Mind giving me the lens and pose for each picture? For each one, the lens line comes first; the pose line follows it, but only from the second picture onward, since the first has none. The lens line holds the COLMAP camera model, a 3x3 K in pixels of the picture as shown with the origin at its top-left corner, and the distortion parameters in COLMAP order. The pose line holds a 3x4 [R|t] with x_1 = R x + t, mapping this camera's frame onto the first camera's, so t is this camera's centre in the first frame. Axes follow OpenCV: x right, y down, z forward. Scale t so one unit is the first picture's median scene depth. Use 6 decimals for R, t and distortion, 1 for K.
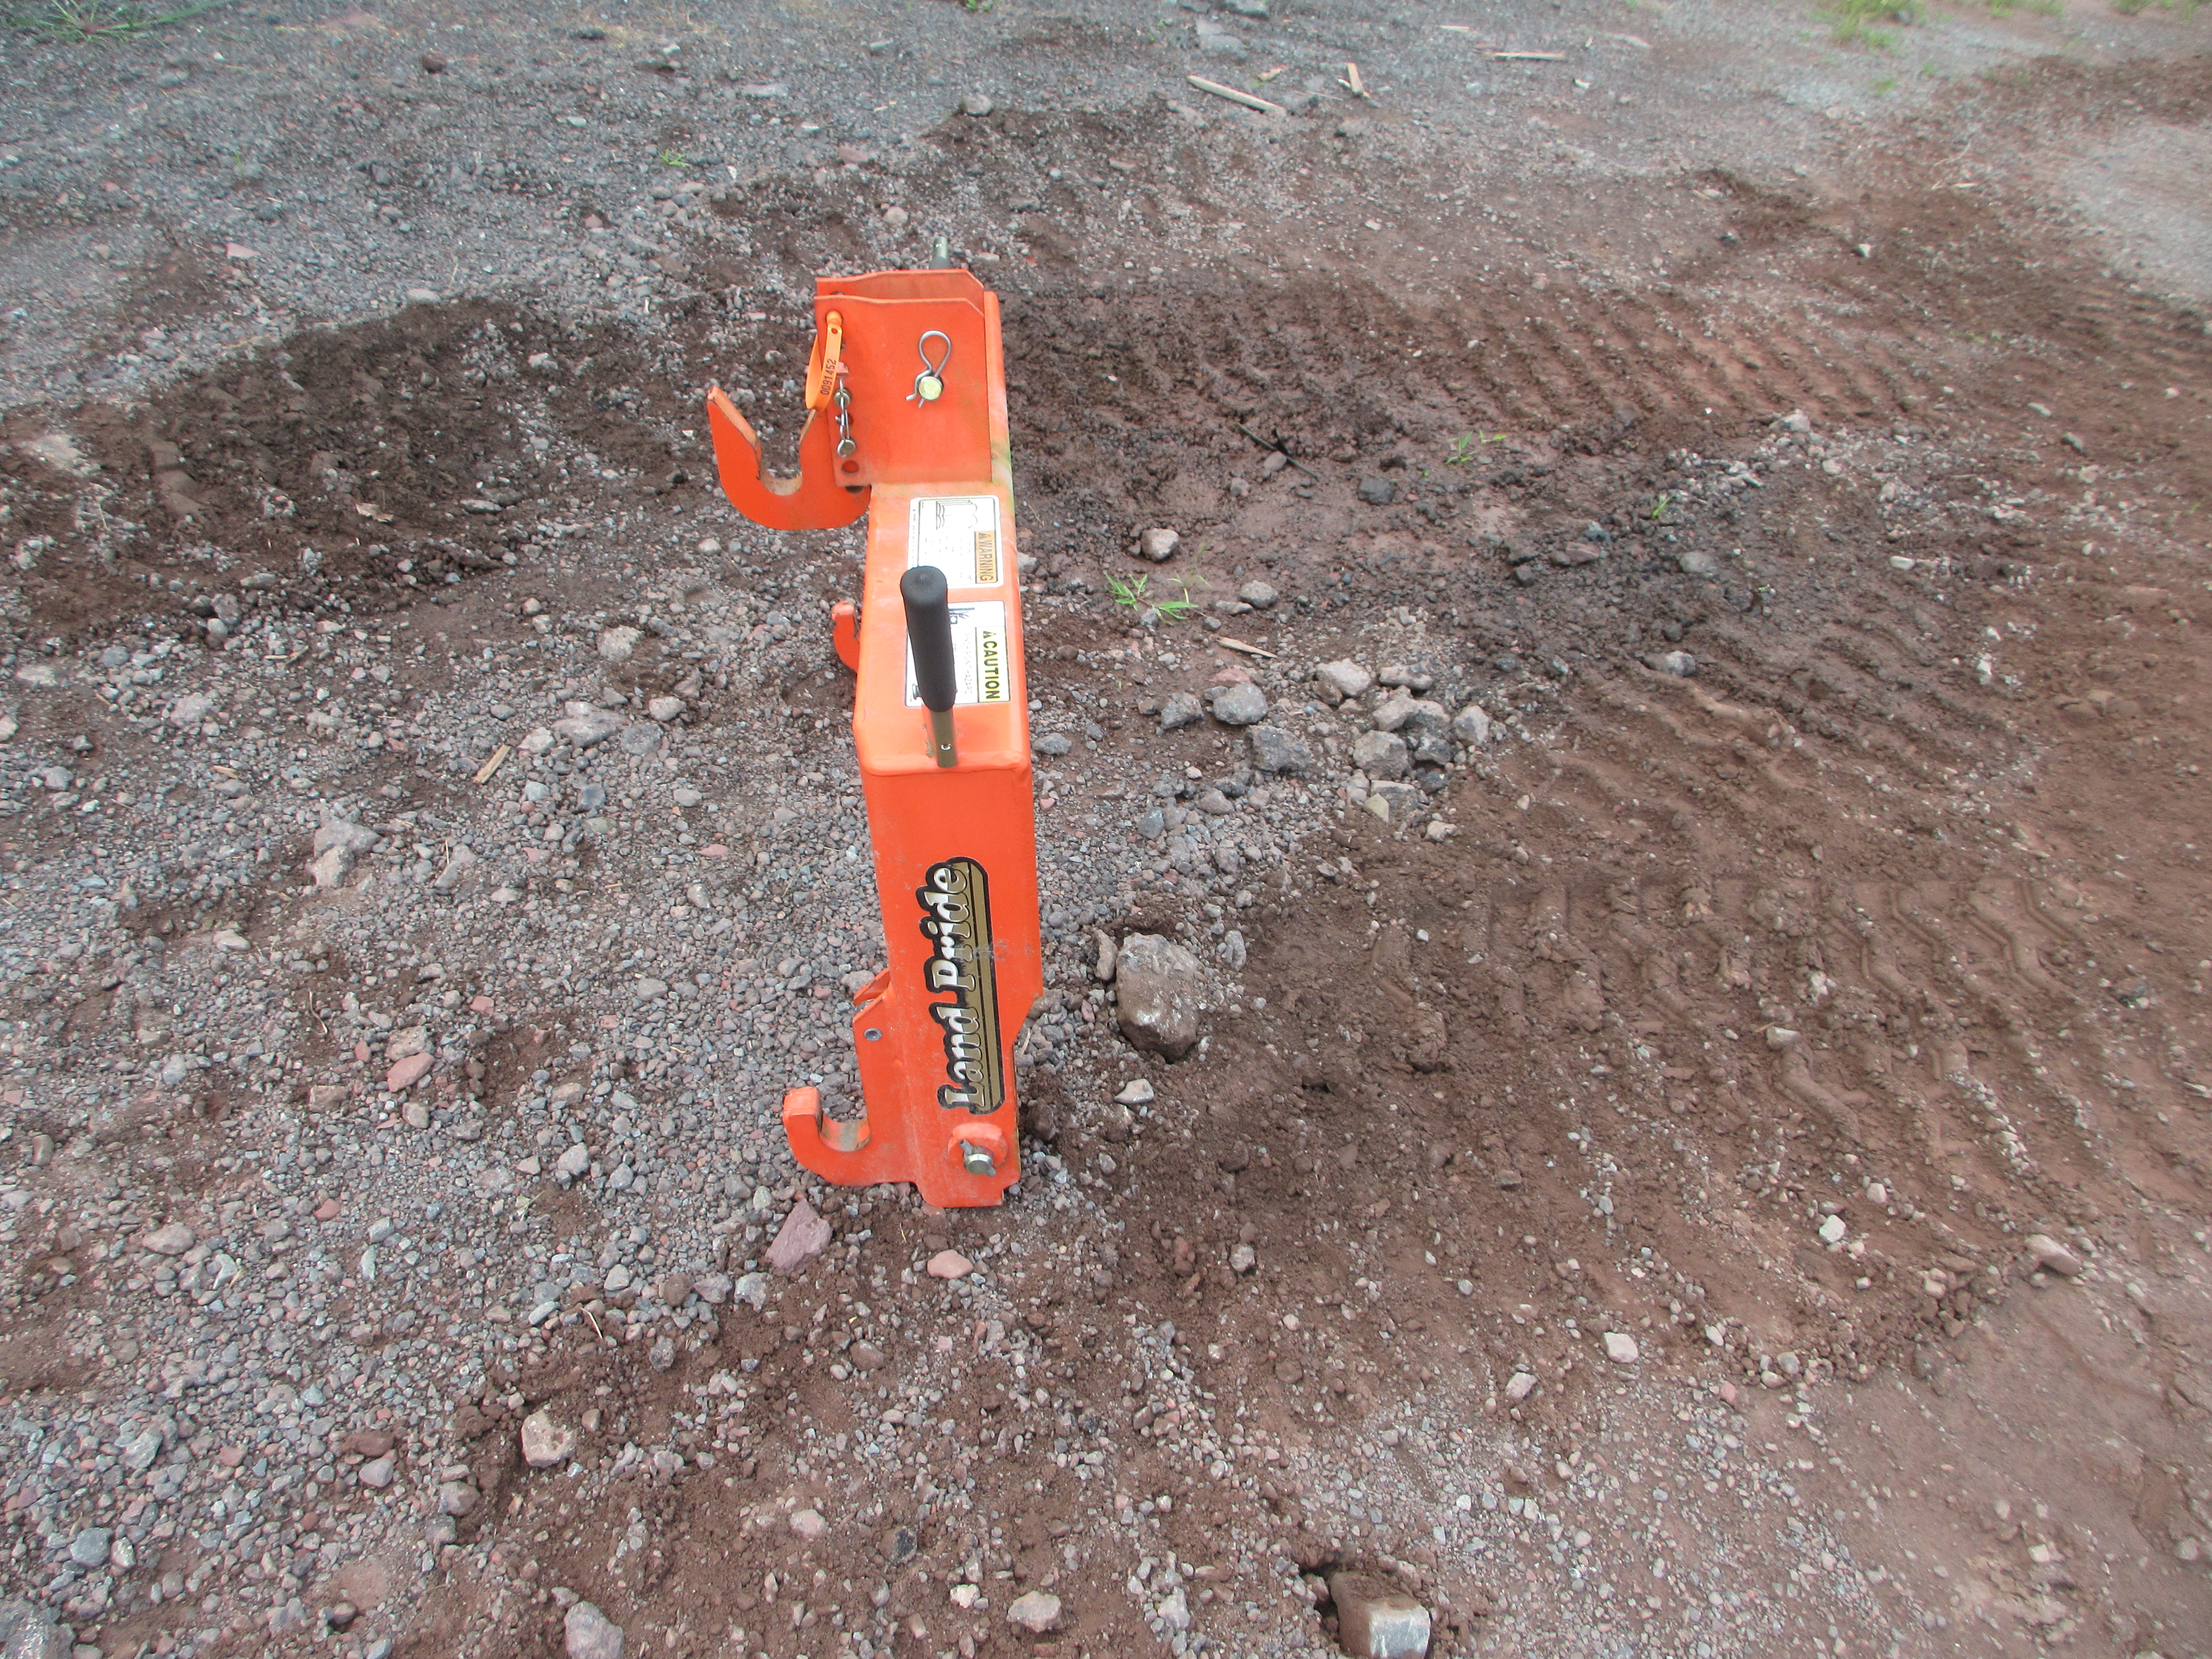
lens RADIAL K [[1623.3, 0, 1103.5], [0, 1623.3, 834.6], [0, 0, 1]] dist [-0.013732, 0.007332]
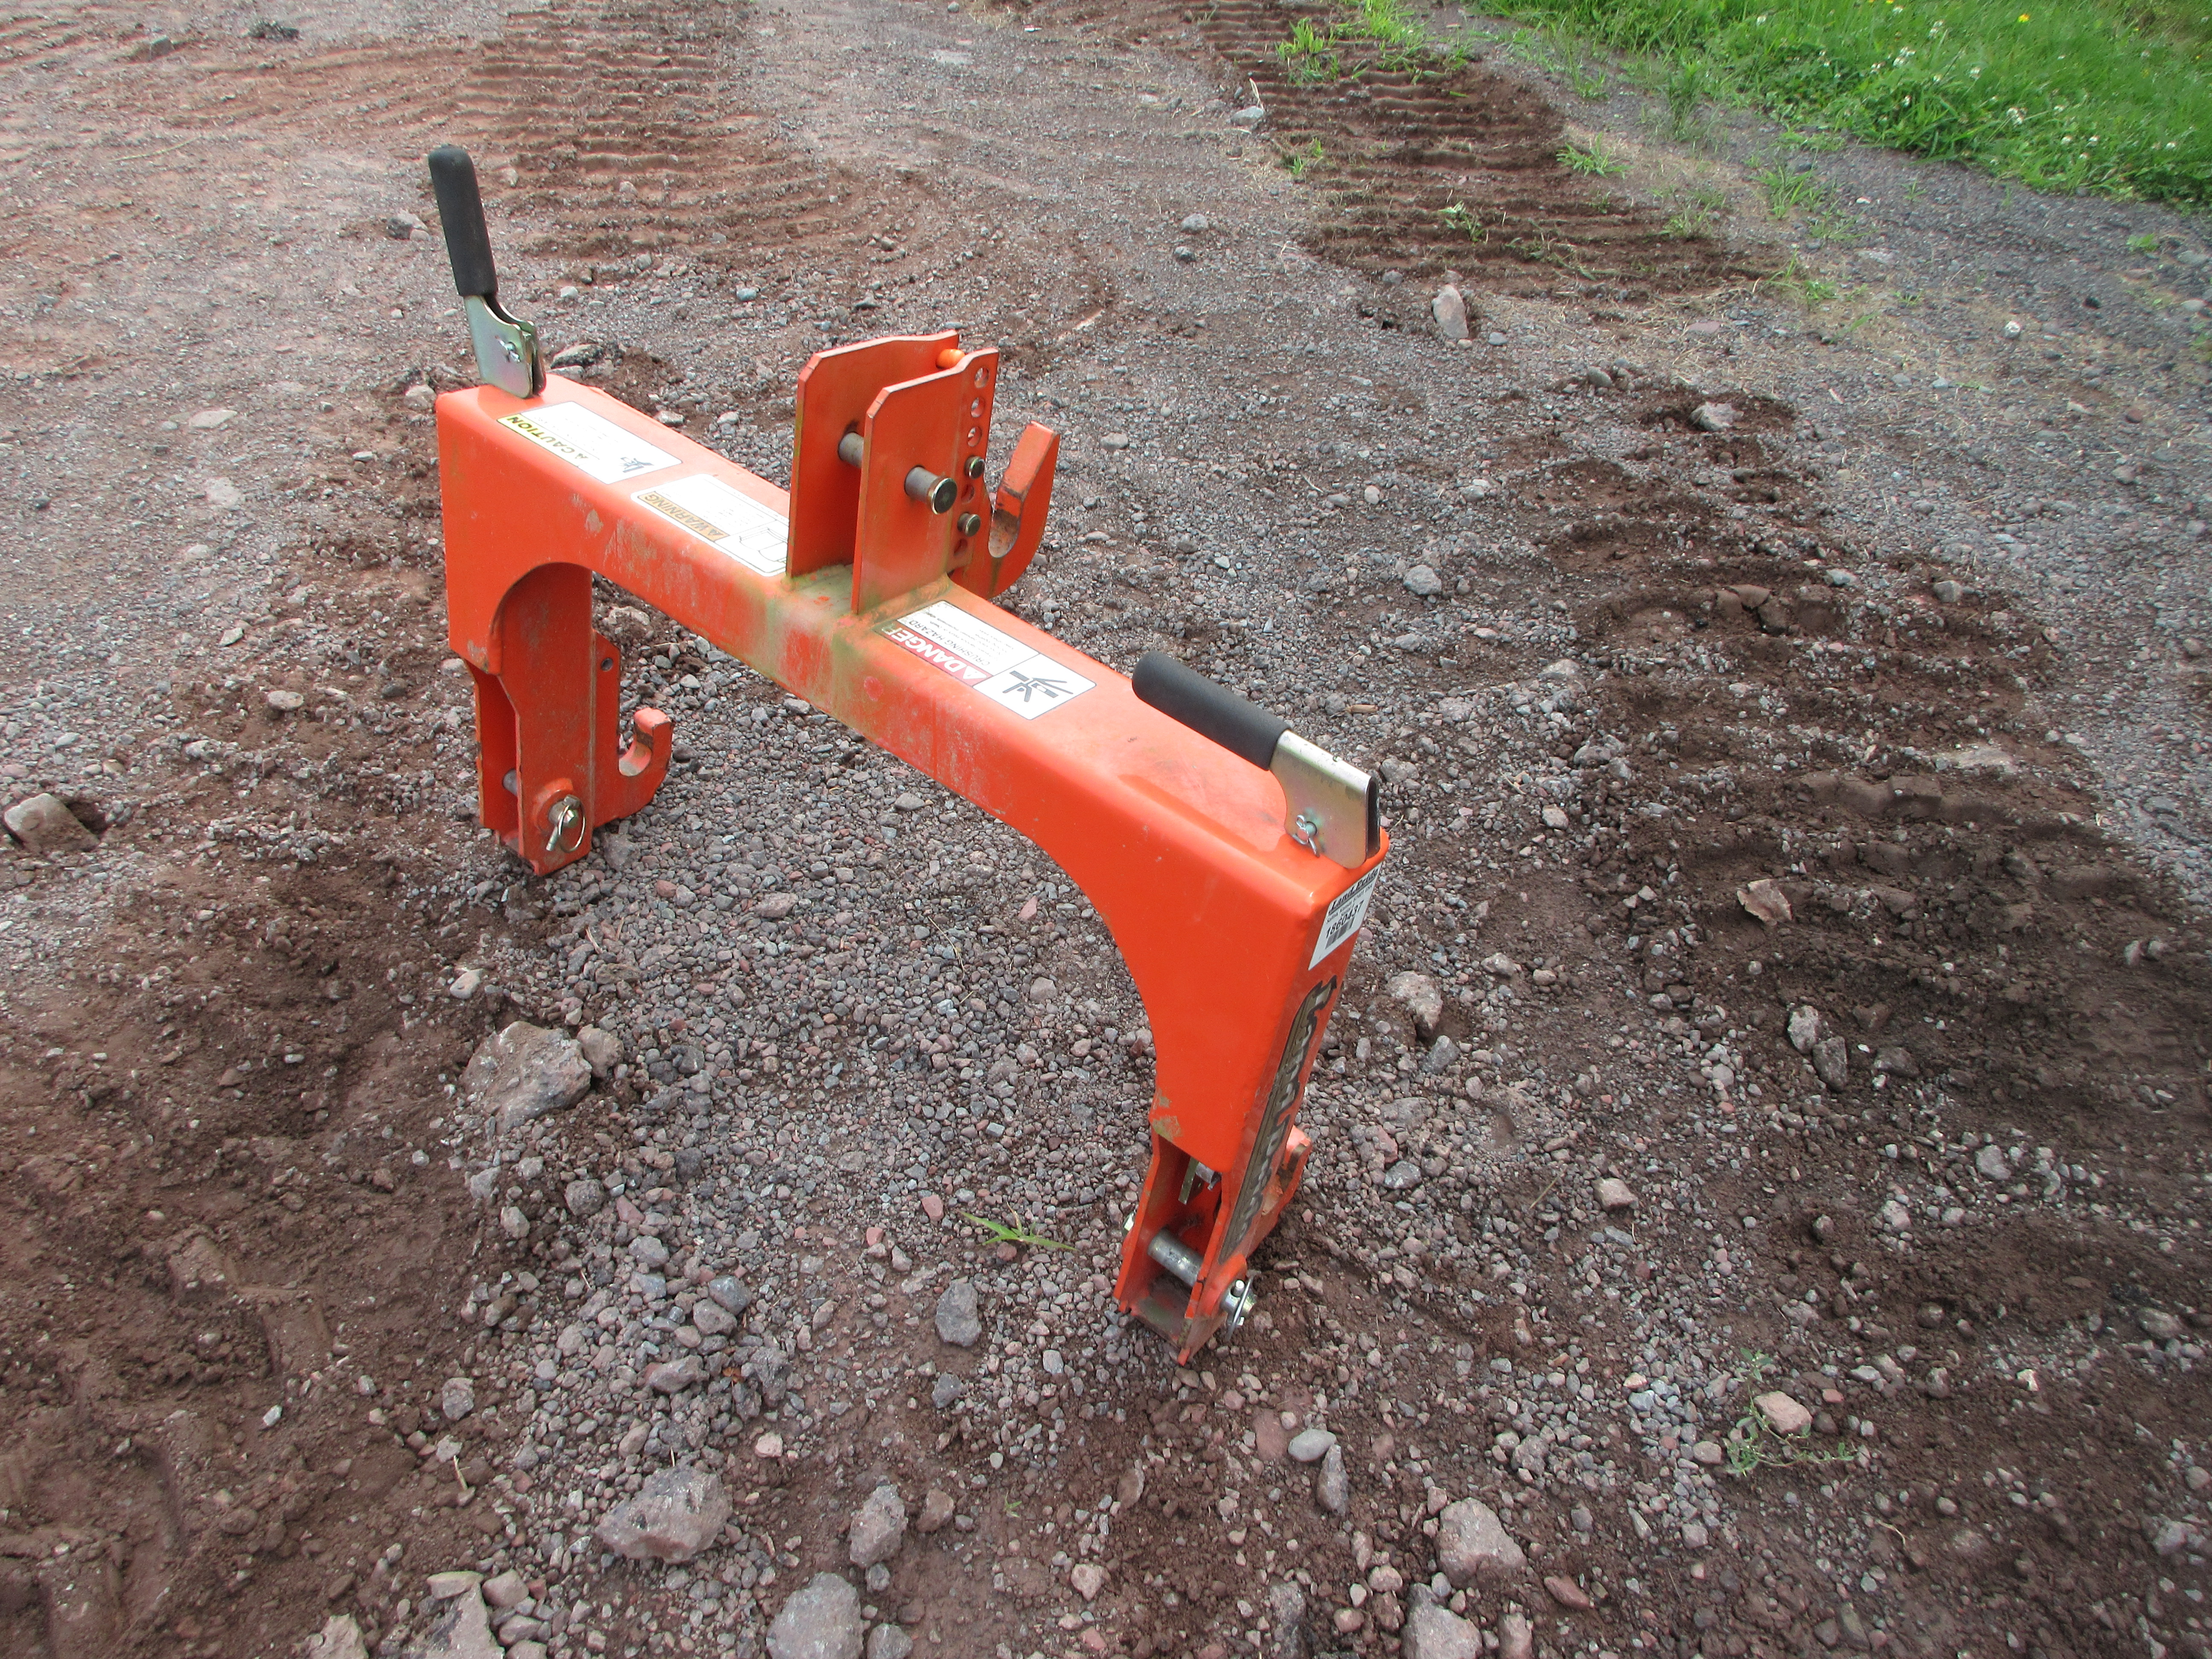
lens RADIAL K [[1623.3, 0, 1101.7], [0, 1623.3, 828.0], [0, 0, 1]] dist [-0.013732, 0.007332]
pose [[-0.658713, 0.347385, -0.667399, 0.357262], [-0.597147, 0.298256, 0.744620, -0.757208], [0.457725, 0.889026, 0.010975, 1.003550]]
